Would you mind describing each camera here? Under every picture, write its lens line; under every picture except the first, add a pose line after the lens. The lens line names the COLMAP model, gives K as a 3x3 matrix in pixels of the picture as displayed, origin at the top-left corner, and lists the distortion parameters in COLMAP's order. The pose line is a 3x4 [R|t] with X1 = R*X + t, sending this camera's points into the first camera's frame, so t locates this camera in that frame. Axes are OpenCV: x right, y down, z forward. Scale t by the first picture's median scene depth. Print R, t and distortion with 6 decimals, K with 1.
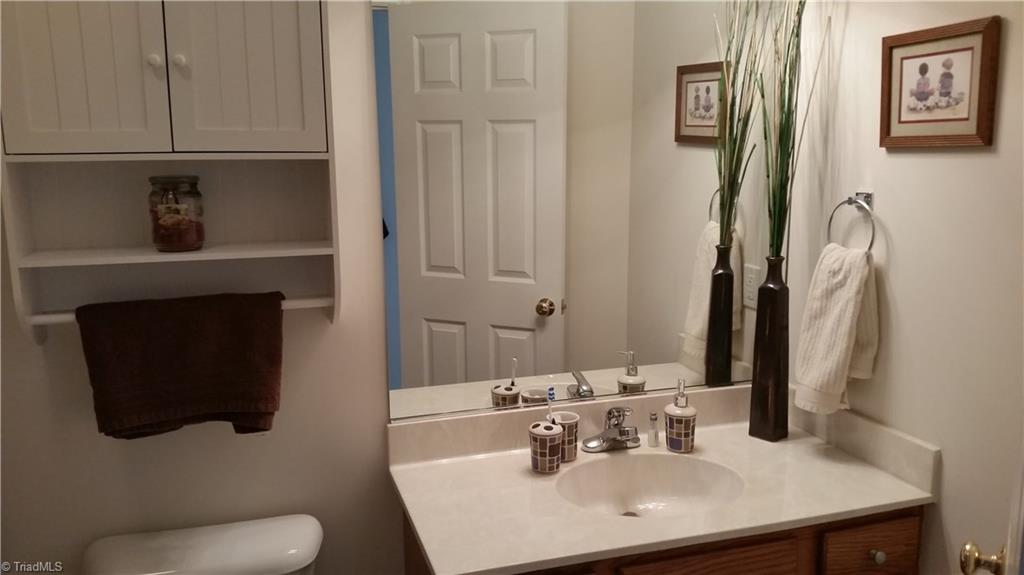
lens RADIAL K [[829.2, 0, 509.9], [0, 829.2, 288.2], [0, 0, 1]] dist [0.132889, -0.244573]
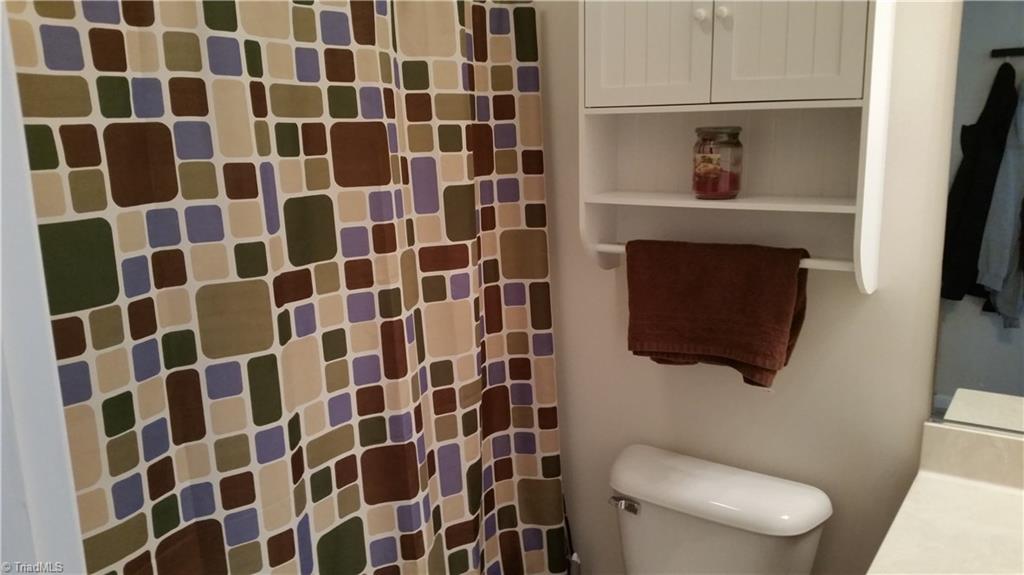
lens RADIAL K [[829.2, 0, 512.3], [0, 829.2, 293.5], [0, 0, 1]] dist [0.132889, -0.244573]
pose [[0.613276, 0.157830, -0.773940, 0.281175], [-0.118397, 0.987132, 0.107487, -0.009855], [0.780945, 0.025713, 0.624070, 0.151863]]
